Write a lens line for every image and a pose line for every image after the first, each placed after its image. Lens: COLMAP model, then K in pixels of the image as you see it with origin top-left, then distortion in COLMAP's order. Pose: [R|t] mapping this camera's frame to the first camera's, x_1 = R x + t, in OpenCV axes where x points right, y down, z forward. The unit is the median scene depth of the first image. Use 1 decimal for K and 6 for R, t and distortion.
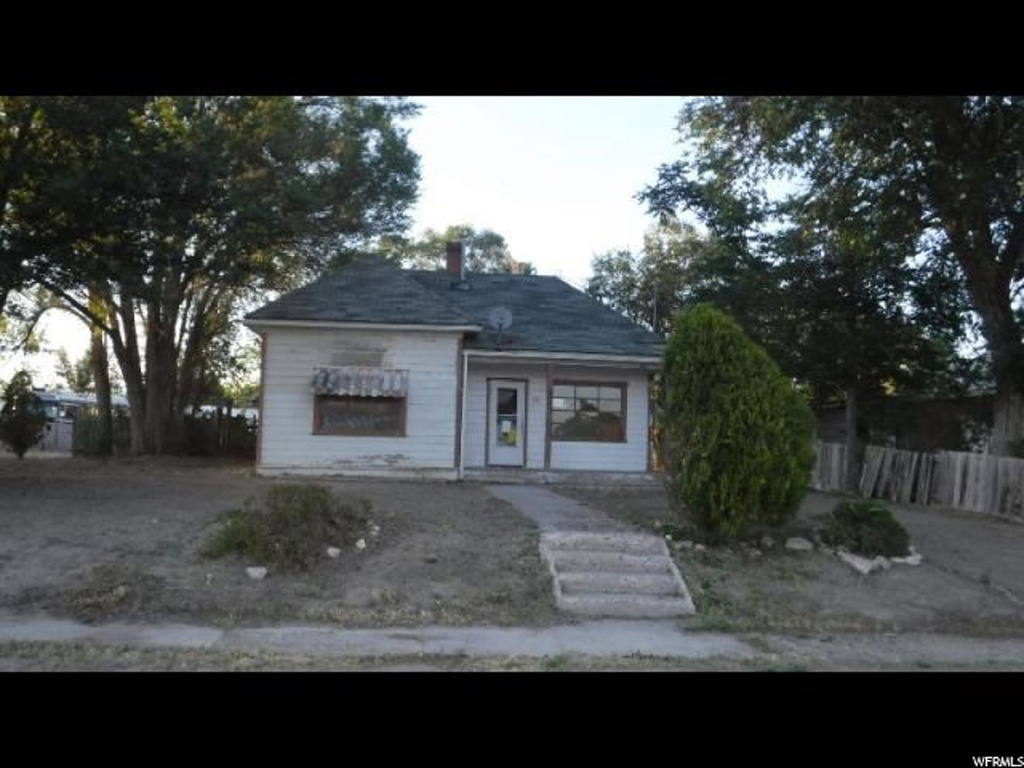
lens RADIAL K [[841.9, 0, 507.8], [0, 841.9, 380.1], [0, 0, 1]] dist [-0.081594, 0.007727]
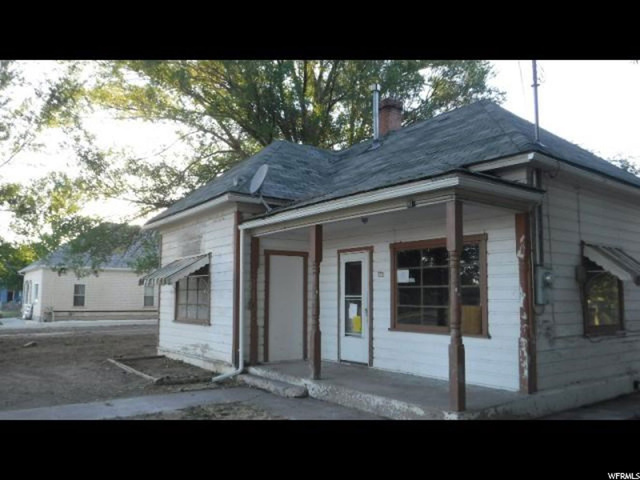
lens RADIAL K [[526.2, 0, 318.7], [0, 526.2, 242.0], [0, 0, 1]] dist [-0.081594, 0.007727]
pose [[0.482687, -0.116449, -0.868017, 0.452426], [0.078835, 0.992874, -0.089361, 0.036560], [0.872238, -0.025297, 0.488428, 0.819736]]
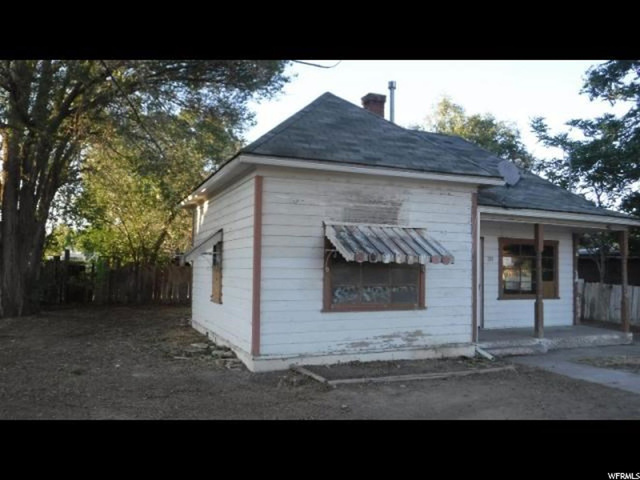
lens RADIAL K [[526.2, 0, 323.3], [0, 526.2, 241.3], [0, 0, 1]] dist [-0.081594, 0.007727]
pose [[0.958284, 0.004196, 0.285786, -0.364194], [-0.013841, 0.999400, 0.031739, -0.014531], [-0.285481, -0.034370, 0.957768, 0.531492]]
